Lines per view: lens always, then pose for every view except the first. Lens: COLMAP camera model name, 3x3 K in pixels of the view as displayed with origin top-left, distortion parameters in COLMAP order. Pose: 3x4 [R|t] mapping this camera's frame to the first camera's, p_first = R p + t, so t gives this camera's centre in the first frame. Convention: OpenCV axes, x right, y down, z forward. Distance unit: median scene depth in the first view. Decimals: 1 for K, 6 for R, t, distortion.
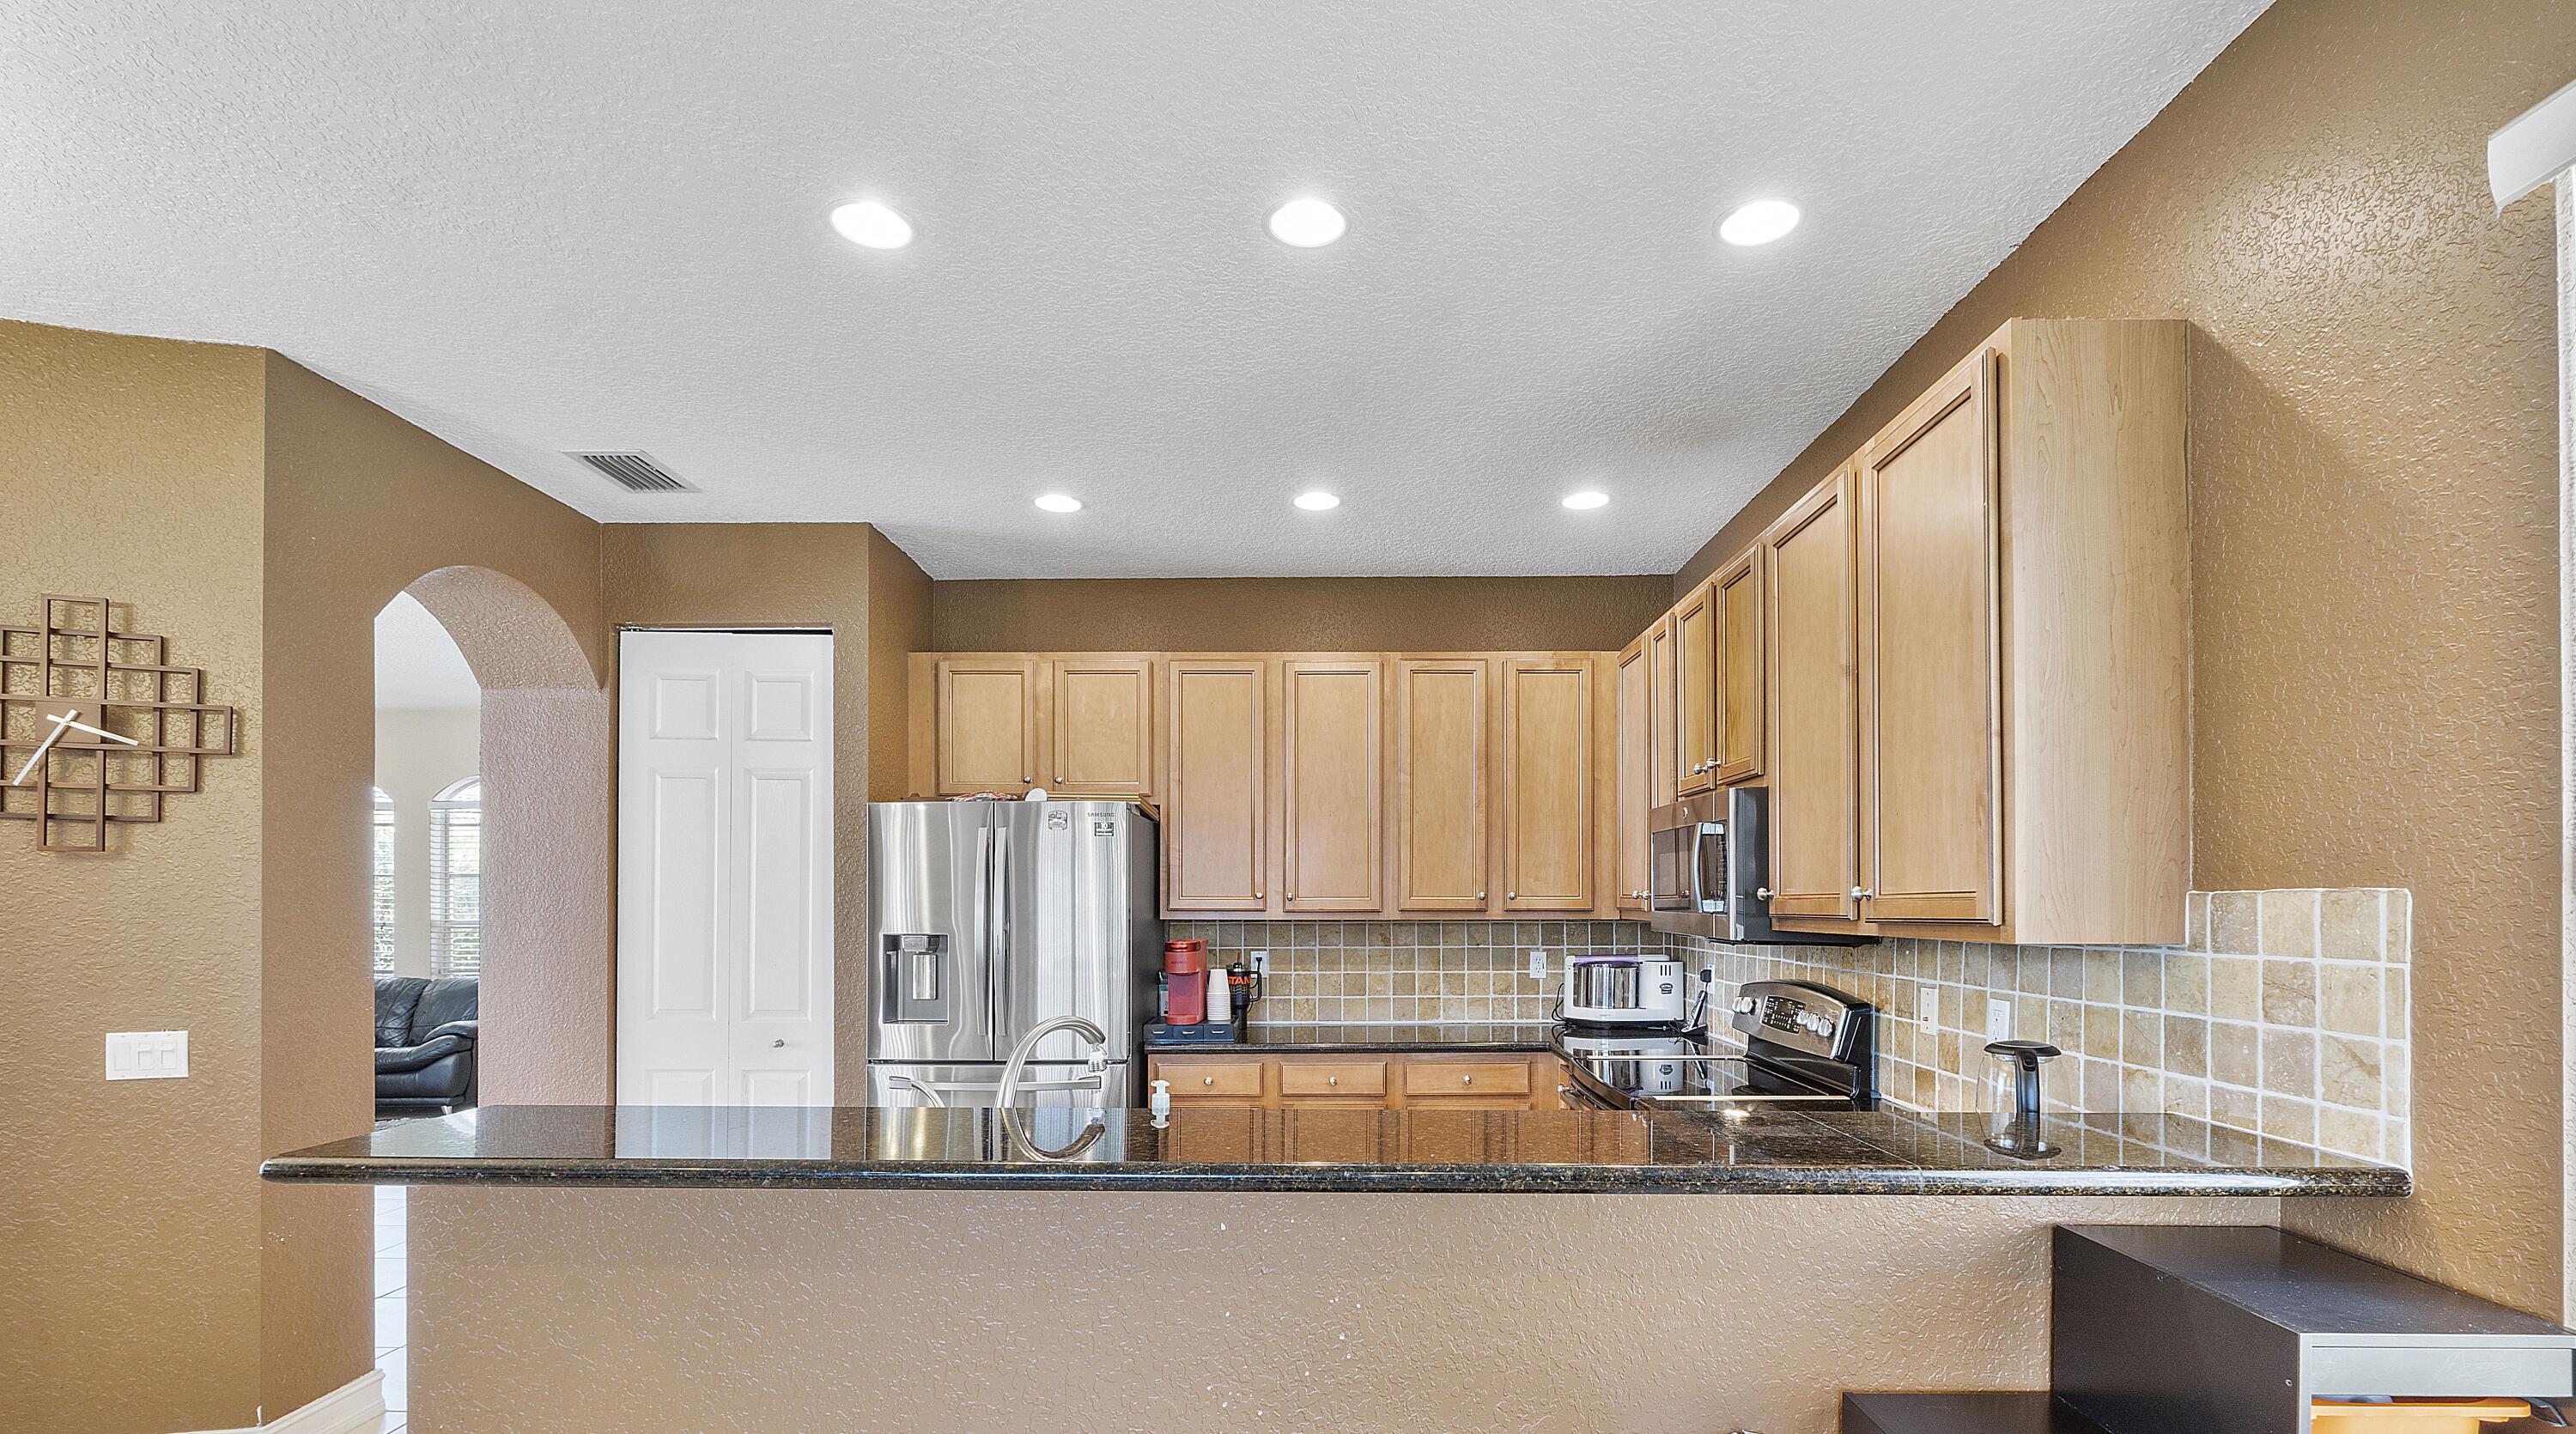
lens RADIAL K [[1117.7, 0, 1319.3], [0, 1117.7, 889.7], [0, 0, 1]] dist [-0.001303, -0.000220]
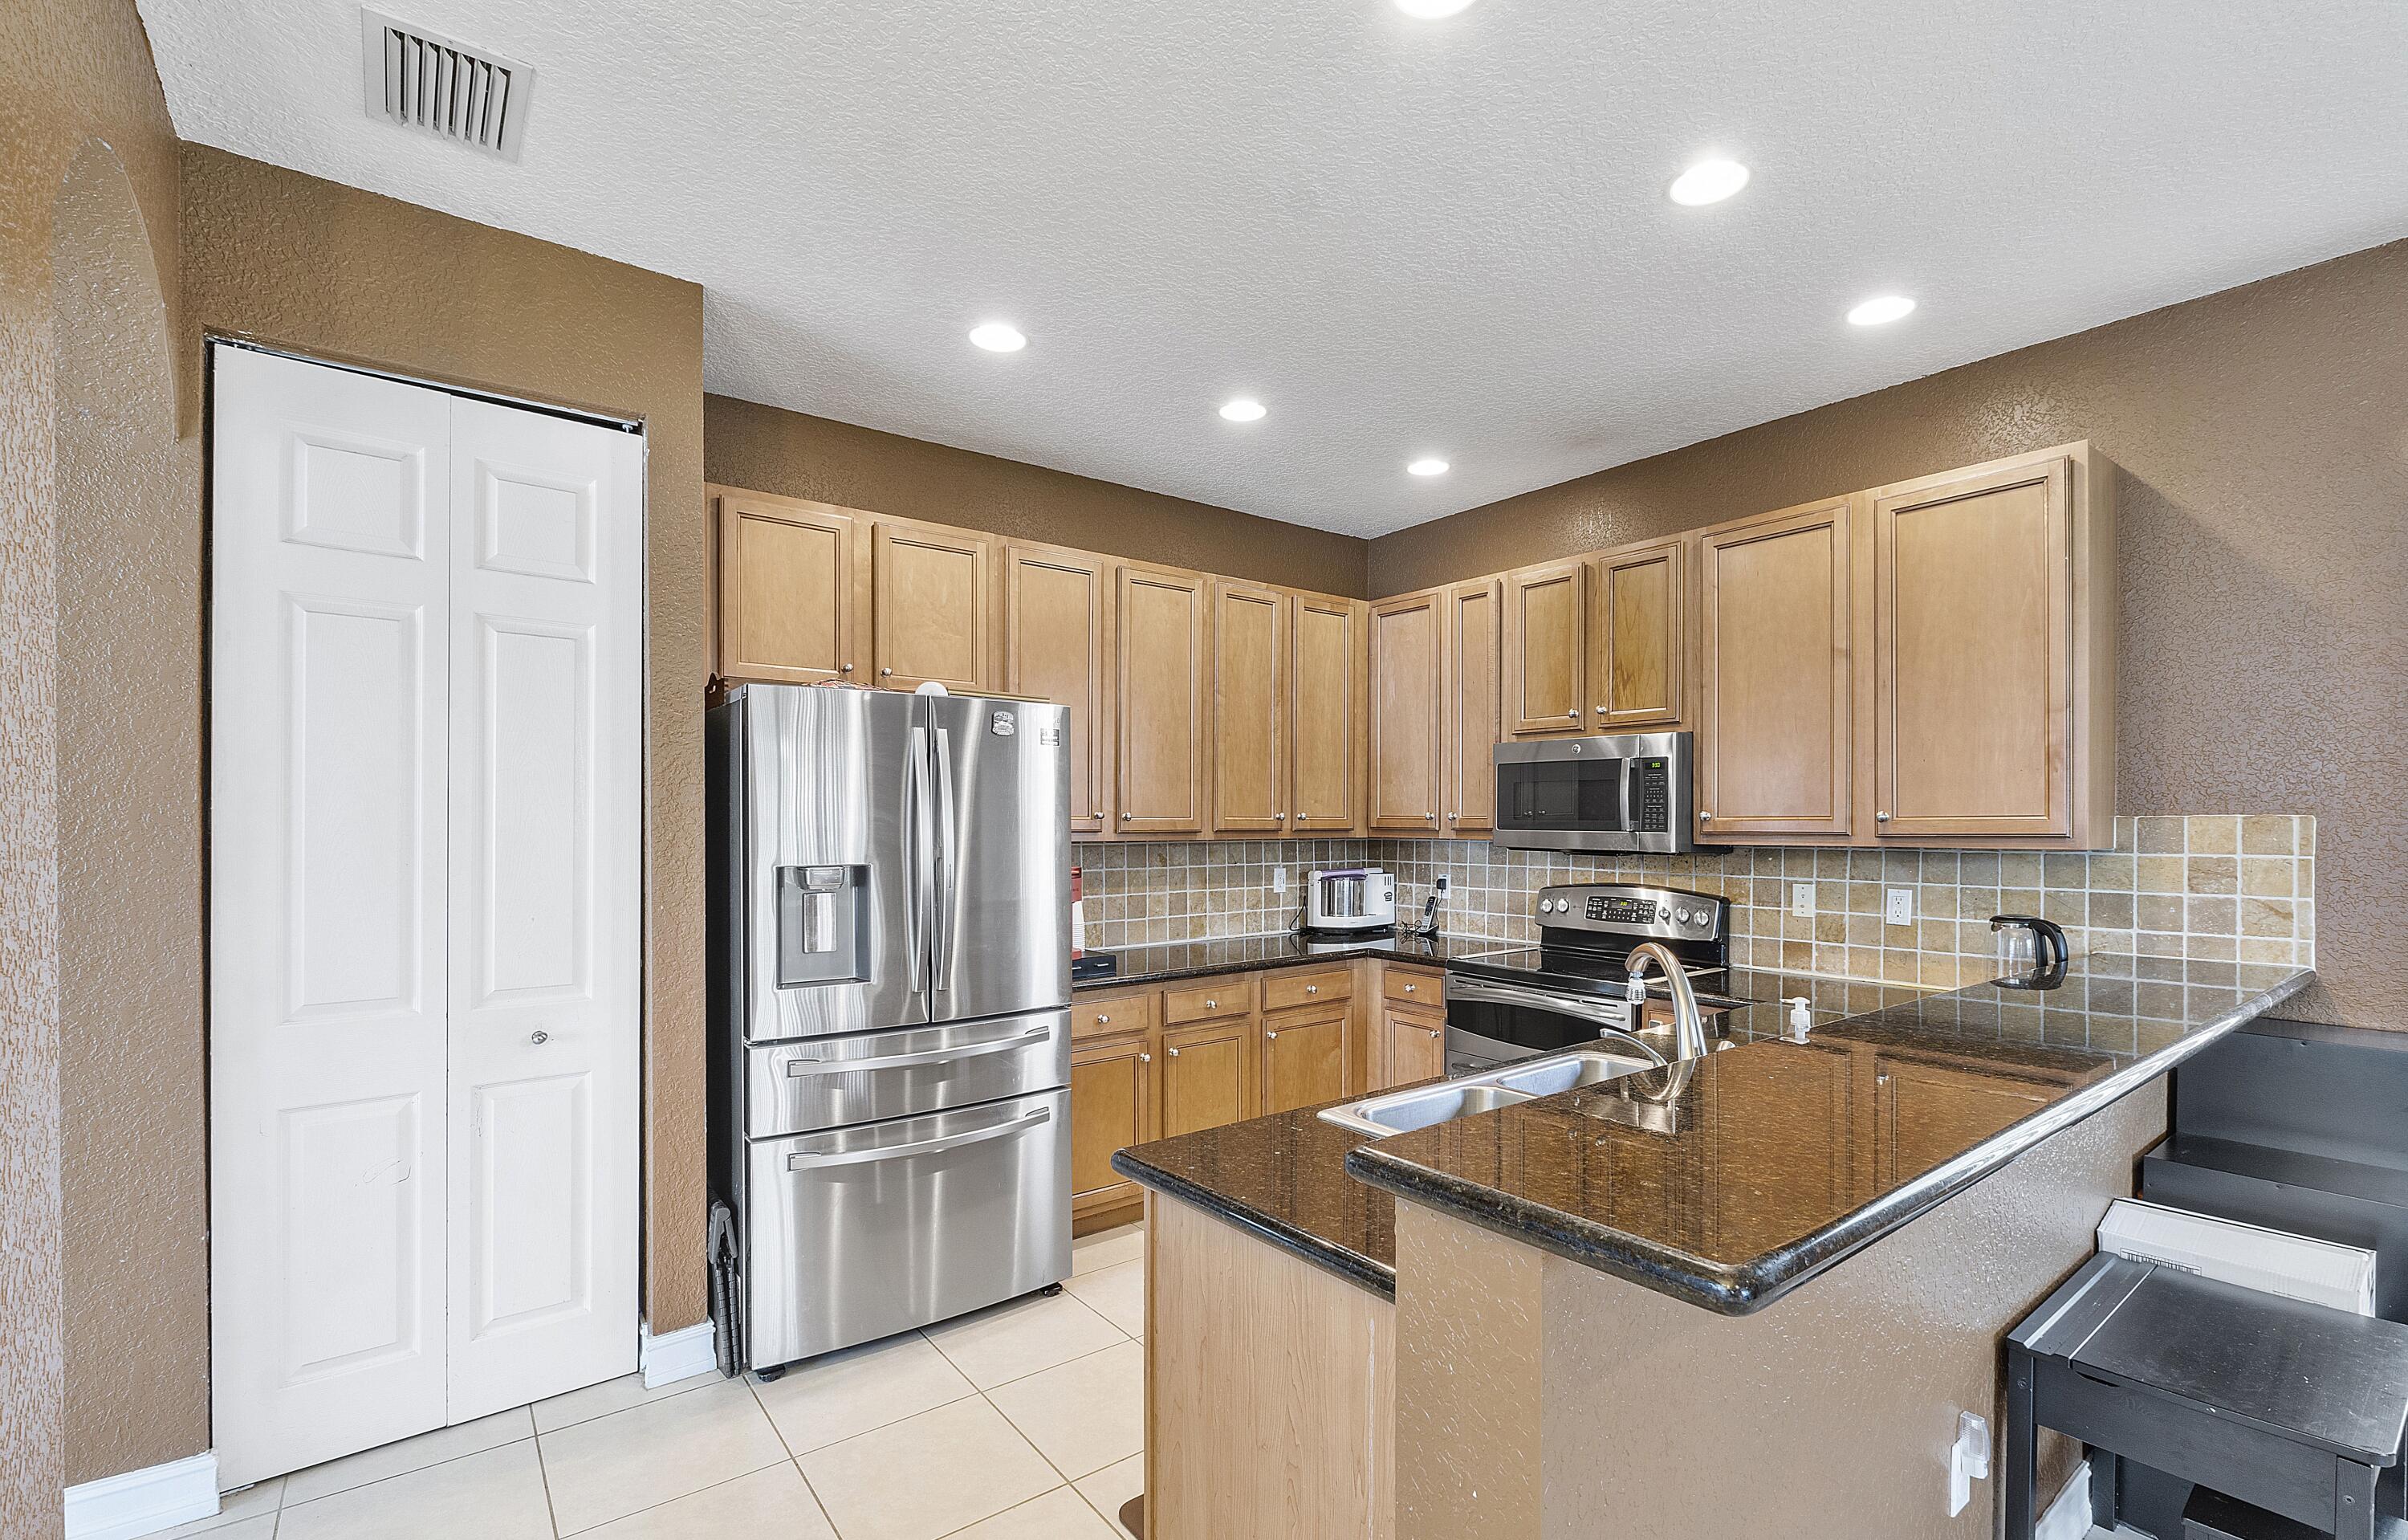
lens RADIAL K [[1052.9, 0, 1205.6], [0, 1052.9, 827.3], [0, 0, 1]] dist [0.000490, 0.000097]
pose [[0.792139, -0.003211, 0.610332, -0.561641], [-0.006594, 0.999883, 0.013817, 0.002498], [-0.610305, -0.014969, 0.792025, 0.272921]]
